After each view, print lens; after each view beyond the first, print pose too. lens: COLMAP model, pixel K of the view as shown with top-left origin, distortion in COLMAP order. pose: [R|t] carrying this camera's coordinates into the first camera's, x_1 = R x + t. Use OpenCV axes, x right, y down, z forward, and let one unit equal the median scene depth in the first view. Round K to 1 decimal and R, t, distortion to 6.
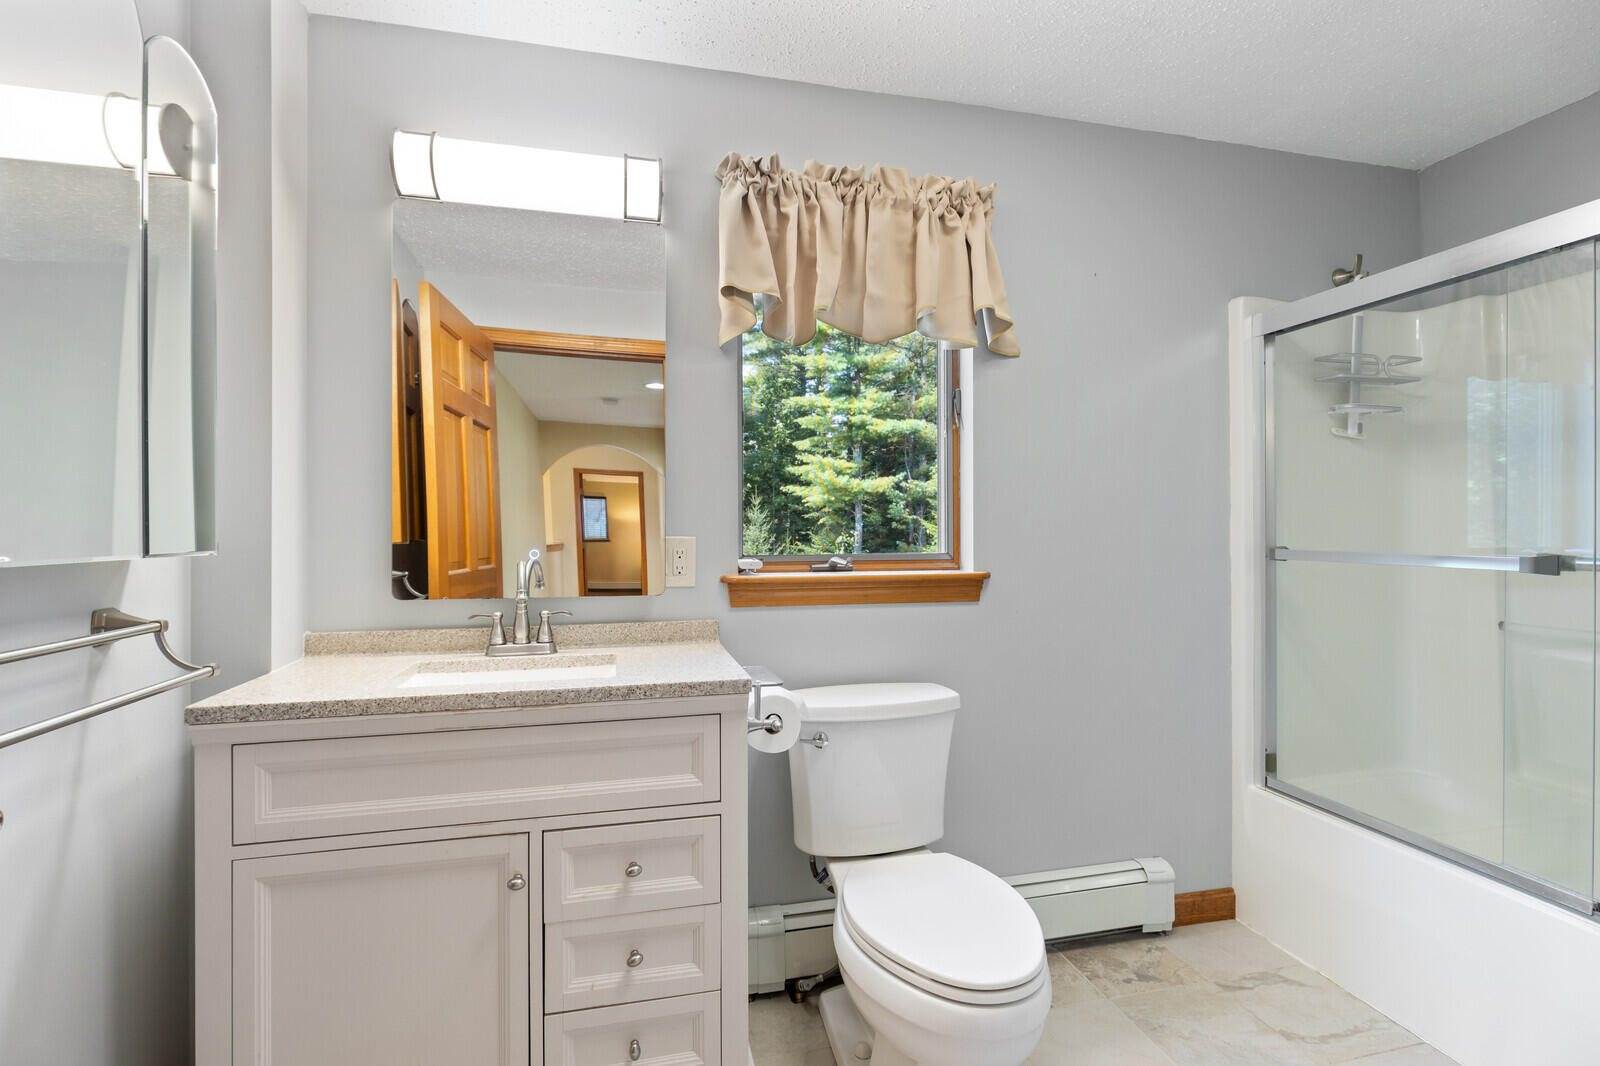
lens RADIAL K [[729.0, 0, 793.8], [0, 729.0, 533.3], [0, 0, 1]] dist [0.001814, 0.000221]
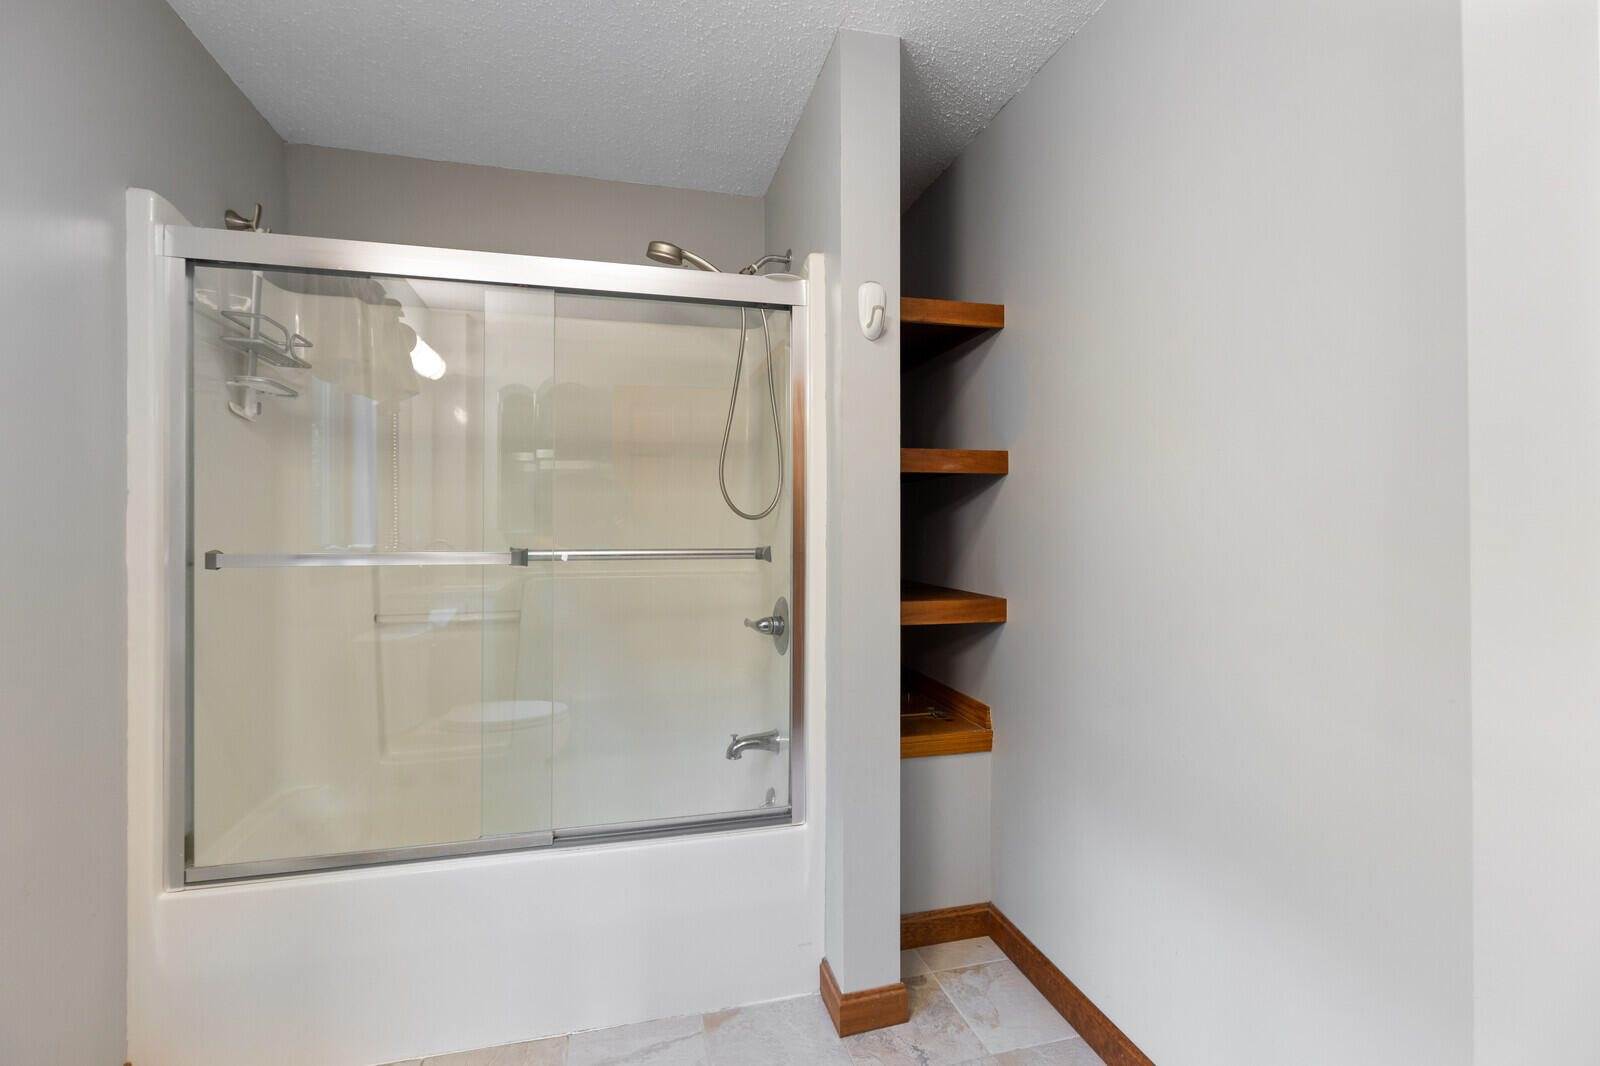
lens RADIAL K [[729.0, 0, 803.4], [0, 729.0, 517.0], [0, 0, 1]] dist [0.001814, 0.000221]
pose [[-0.026028, 0.008710, 0.999623, -0.091664], [0.002217, 0.999960, -0.008655, -0.008525], [-0.999659, 0.001991, -0.026046, 0.397544]]
